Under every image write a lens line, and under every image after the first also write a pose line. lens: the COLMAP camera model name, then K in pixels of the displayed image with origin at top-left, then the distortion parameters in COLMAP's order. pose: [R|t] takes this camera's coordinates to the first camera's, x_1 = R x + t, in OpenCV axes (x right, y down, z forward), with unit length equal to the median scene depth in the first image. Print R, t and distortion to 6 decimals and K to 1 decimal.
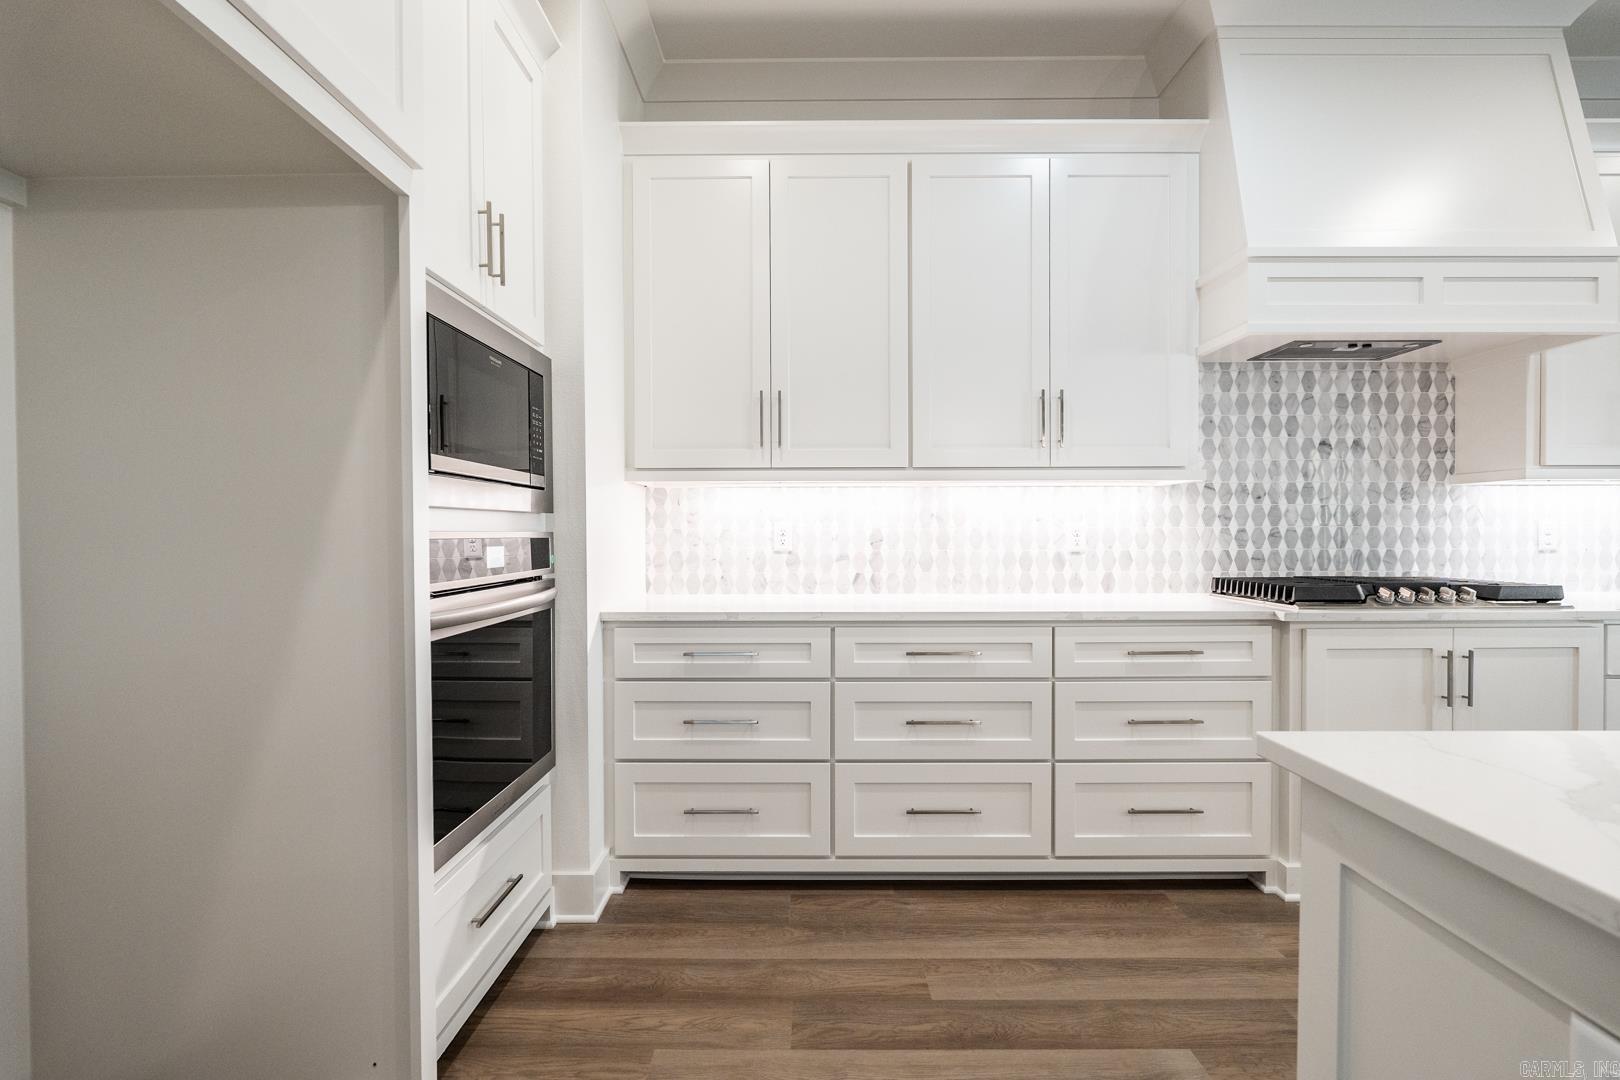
lens RADIAL K [[713.0, 0, 805.3], [0, 713.0, 540.4], [0, 0, 1]] dist [-0.003819, -0.000170]
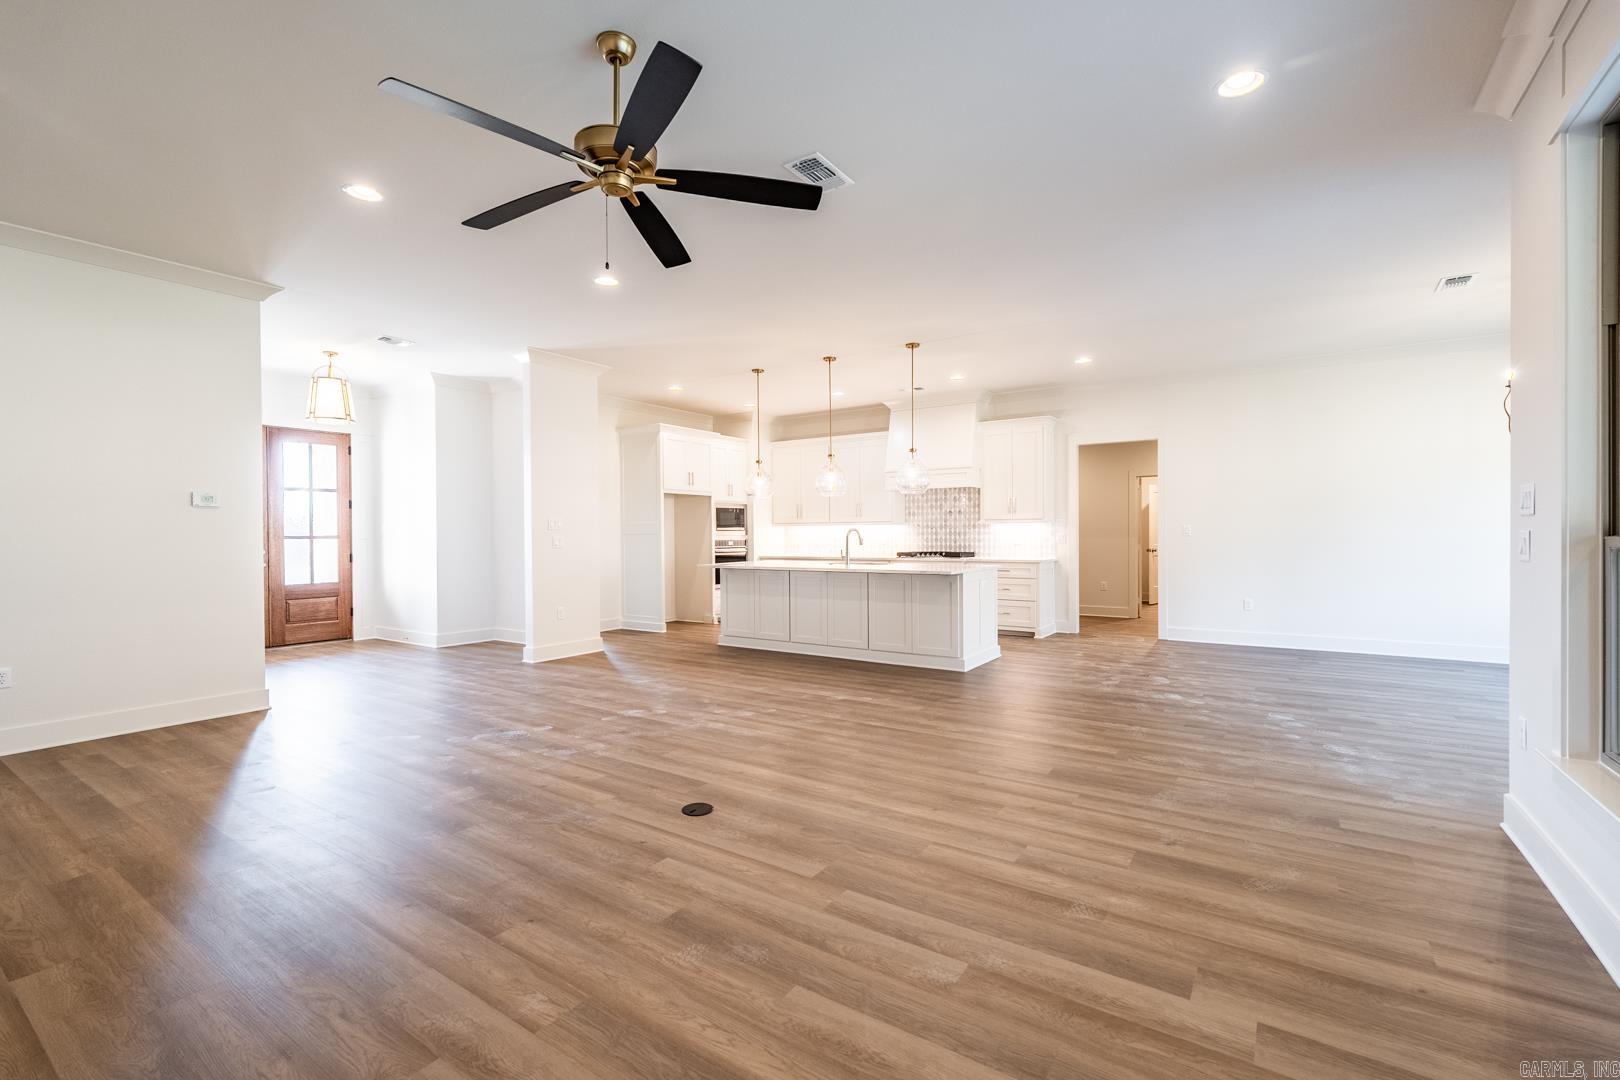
lens RADIAL K [[713.0, 0, 805.3], [0, 713.0, 540.4], [0, 0, 1]] dist [-0.003819, -0.000170]
pose [[0.824972, 0.002469, -0.565169, 2.044275], [-0.002077, 0.999997, 0.001337, -0.006314], [0.565170, 0.000071, 0.824974, -2.108317]]
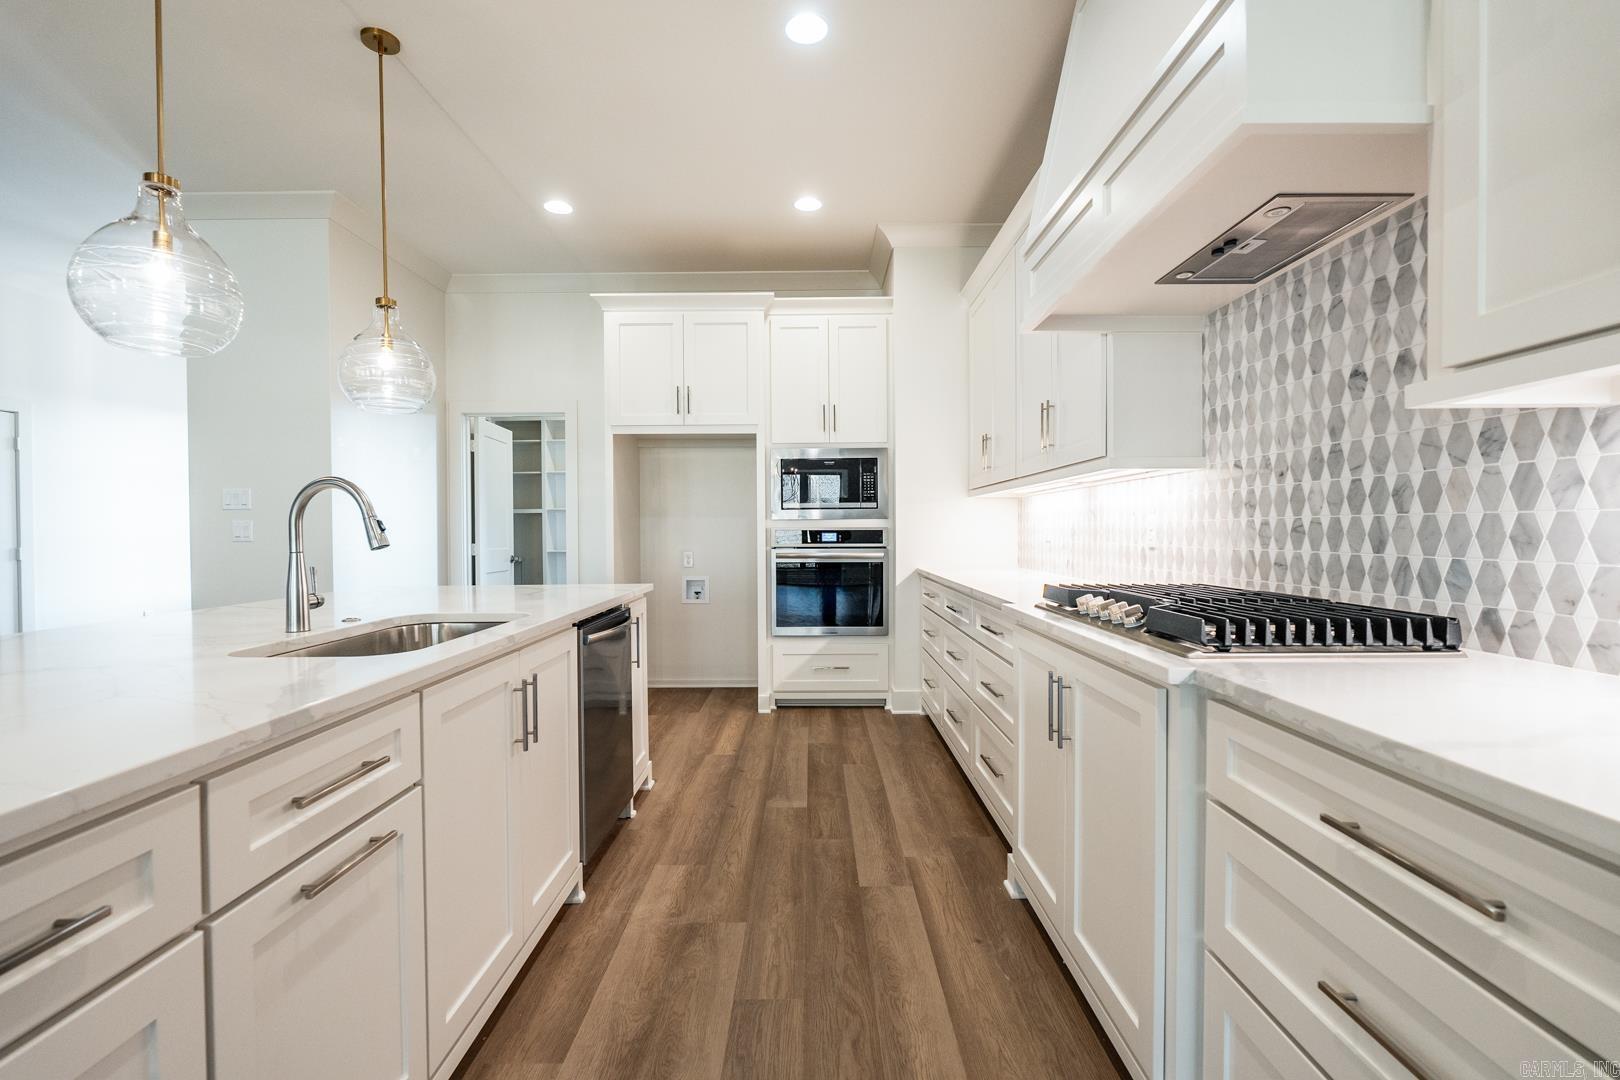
lens RADIAL K [[713.0, 0, 805.3], [0, 713.0, 540.4], [0, 0, 1]] dist [-0.003819, -0.000170]
pose [[-0.002823, 0.016817, -0.999855, 1.317458], [-0.008131, 0.999825, 0.016840, -0.005090], [0.999963, 0.008177, -0.002686, 0.549389]]
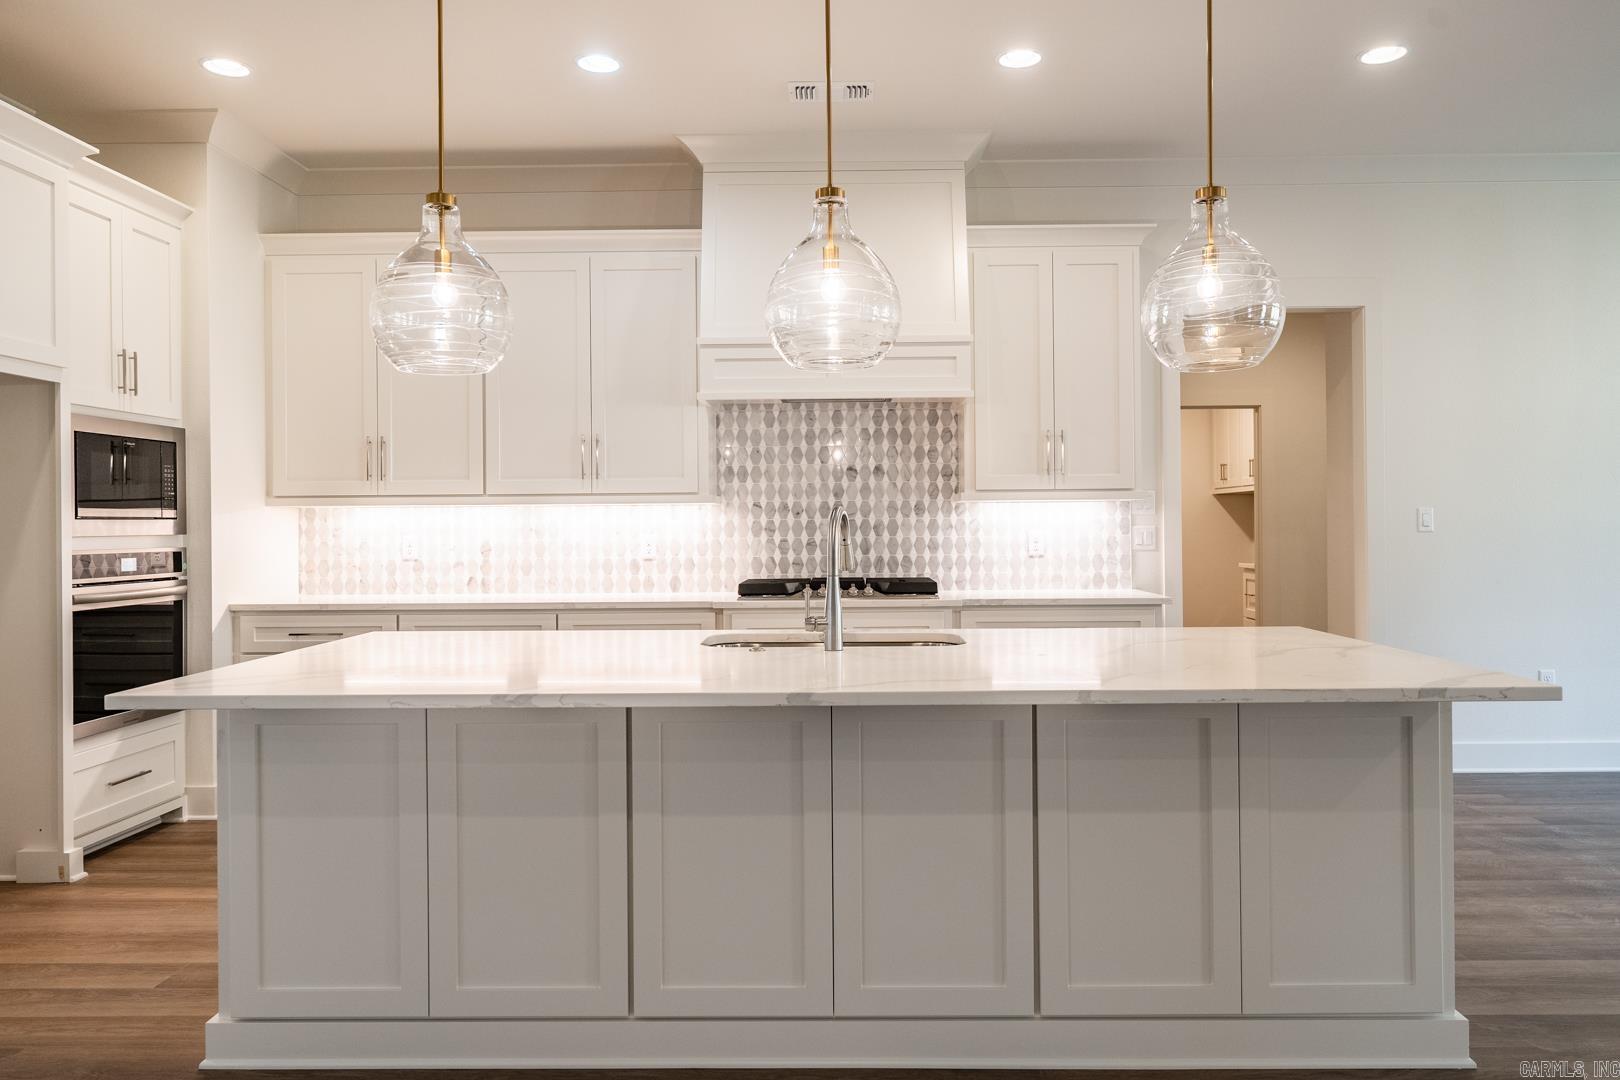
lens RADIAL K [[1101.9, 0, 819.5], [0, 1101.9, 520.5], [0, 0, 1]] dist [0.002511, 0.001349]
pose [[0.999902, -0.005320, -0.012981, 0.699301], [0.005116, 0.999864, -0.015657, -0.018369], [0.013062, 0.015589, 0.999793, -0.890128]]
